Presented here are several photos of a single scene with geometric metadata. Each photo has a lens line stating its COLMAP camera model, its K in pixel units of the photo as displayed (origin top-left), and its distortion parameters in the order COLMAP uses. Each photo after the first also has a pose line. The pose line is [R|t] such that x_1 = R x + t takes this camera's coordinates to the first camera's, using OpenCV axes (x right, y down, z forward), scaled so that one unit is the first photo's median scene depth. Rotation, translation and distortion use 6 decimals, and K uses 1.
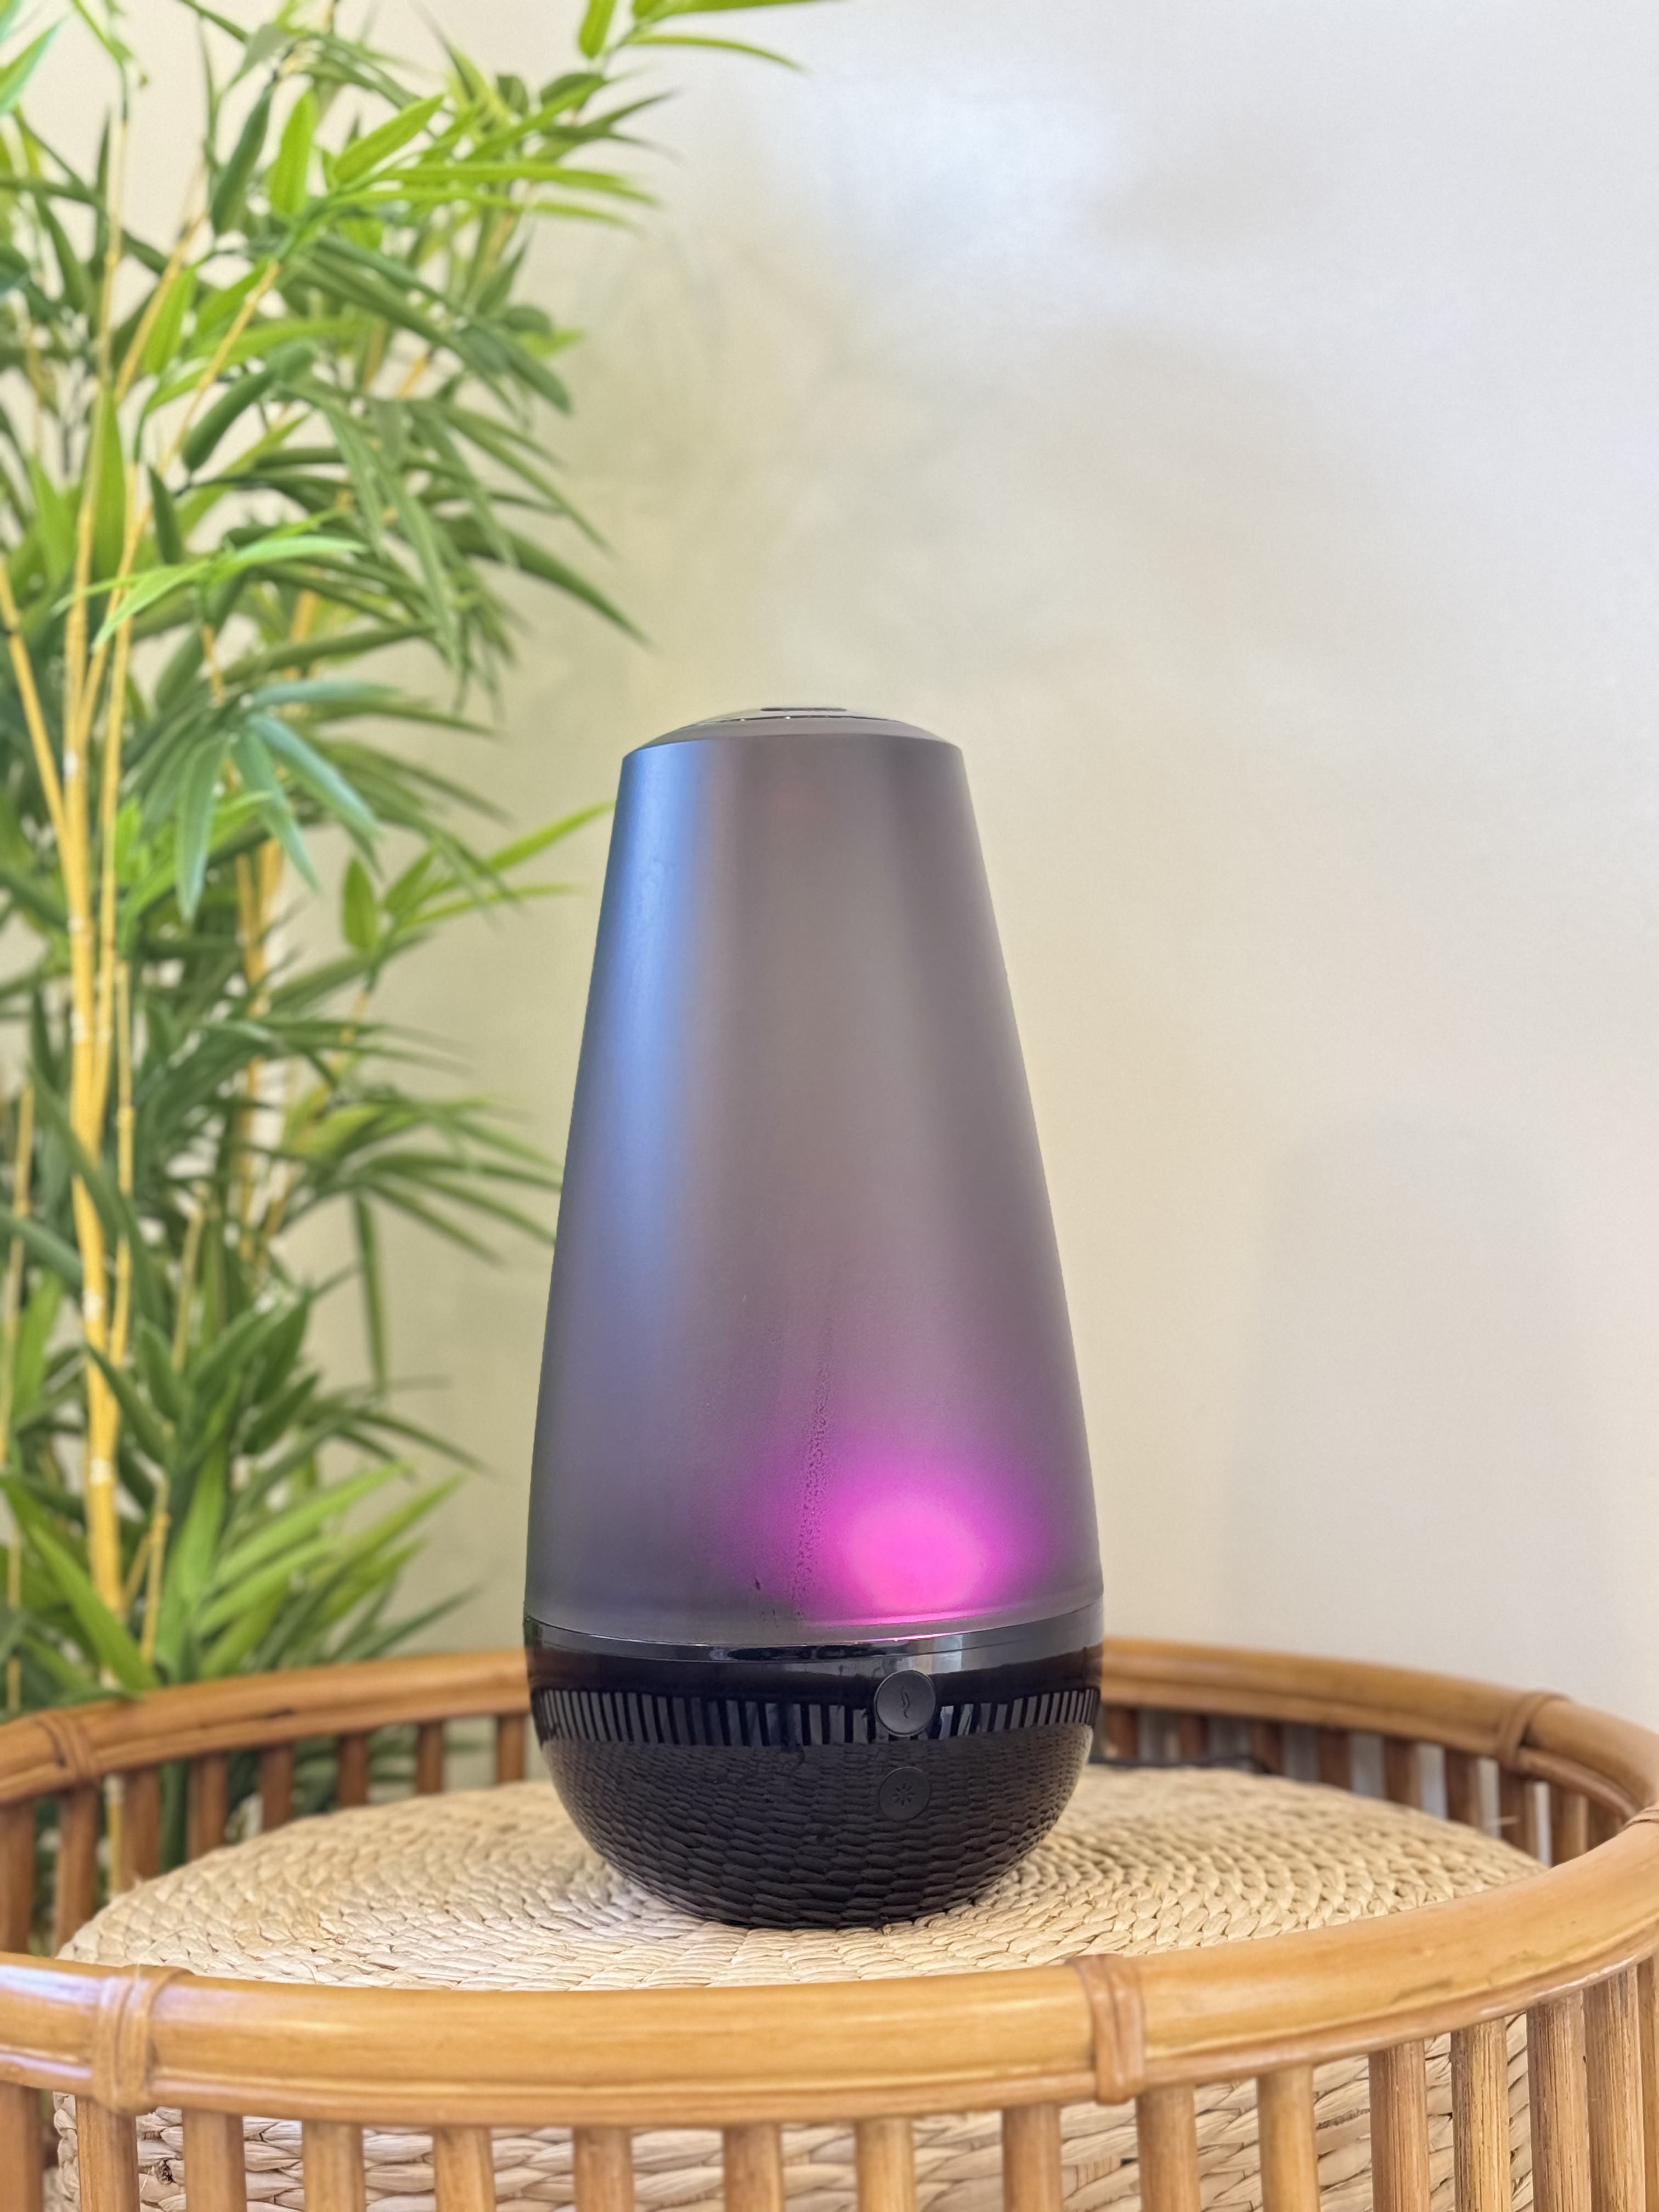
lens RADIAL K [[3134.6, 0, 829.5], [0, 3134.6, 1106.0], [0, 0, 1]] dist [0.033525, 0.011964]
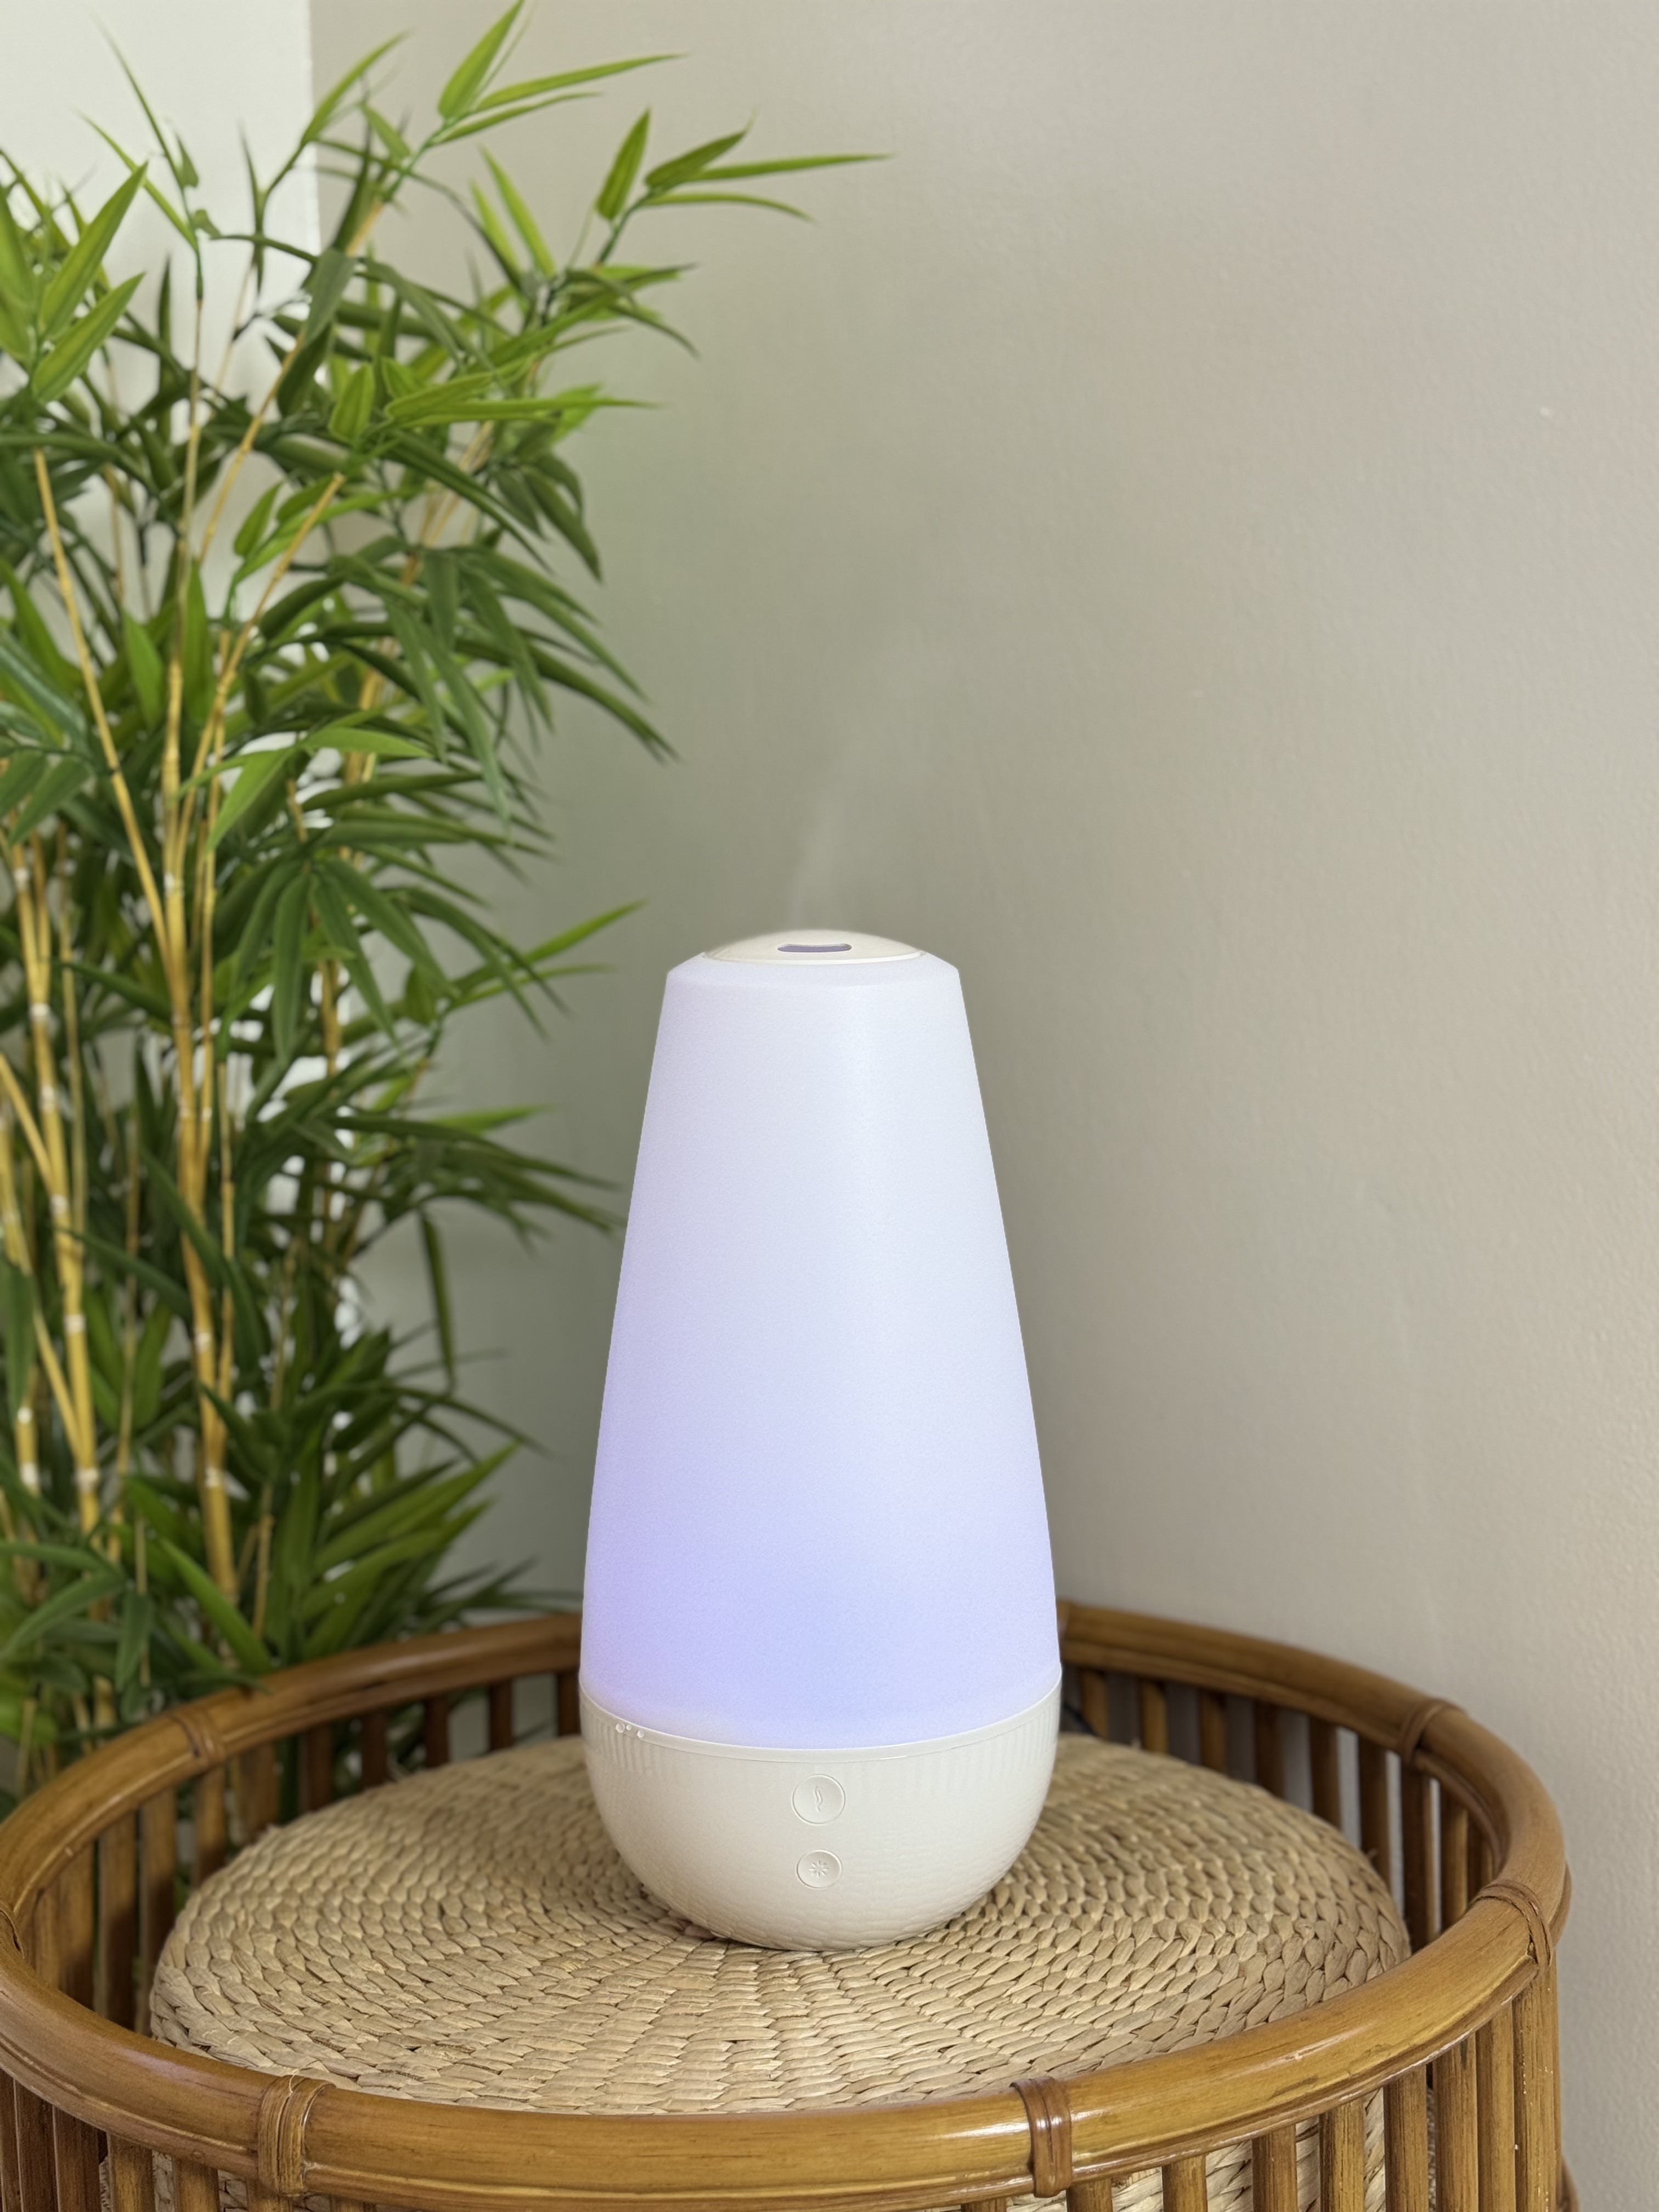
lens RADIAL K [[3134.6, 0, 829.5], [0, 3134.6, 1106.0], [0, 0, 1]] dist [0.033525, 0.011964]
pose [[0.999899, -0.007536, -0.012013, 0.011711], [0.009160, 0.989897, 0.141492, -0.188506], [0.010825, -0.141588, 0.989867, -0.134004]]
